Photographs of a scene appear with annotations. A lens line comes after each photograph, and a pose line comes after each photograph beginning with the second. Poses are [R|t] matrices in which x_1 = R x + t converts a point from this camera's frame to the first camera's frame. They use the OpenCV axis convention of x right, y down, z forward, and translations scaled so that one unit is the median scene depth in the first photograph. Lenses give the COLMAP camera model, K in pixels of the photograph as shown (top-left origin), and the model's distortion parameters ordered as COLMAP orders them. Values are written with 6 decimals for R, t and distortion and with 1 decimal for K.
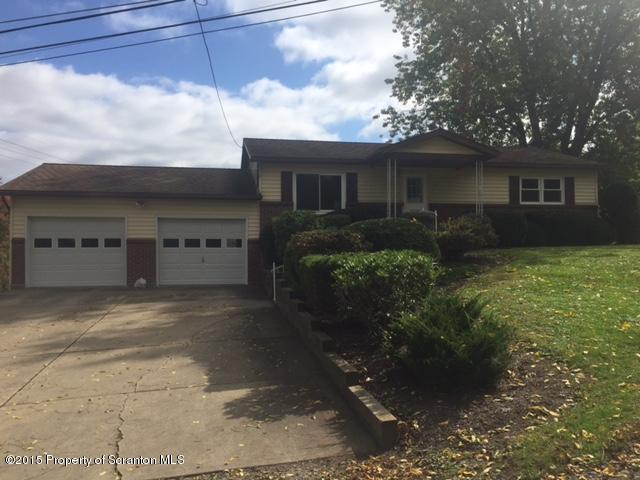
lens RADIAL K [[542.6, 0, 313.0], [0, 542.6, 238.4], [0, 0, 1]] dist [0.040229, -0.012846]
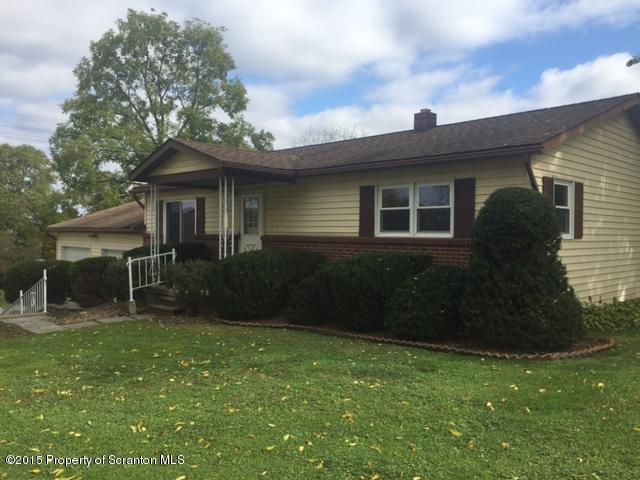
lens RADIAL K [[542.6, 0, 323.8], [0, 542.6, 238.2], [0, 0, 1]] dist [0.040229, -0.012846]
pose [[0.577663, 0.018047, -0.816076, 0.787271], [0.015534, 0.999331, 0.033096, -0.079016], [0.816128, -0.031795, 0.576996, 0.630970]]
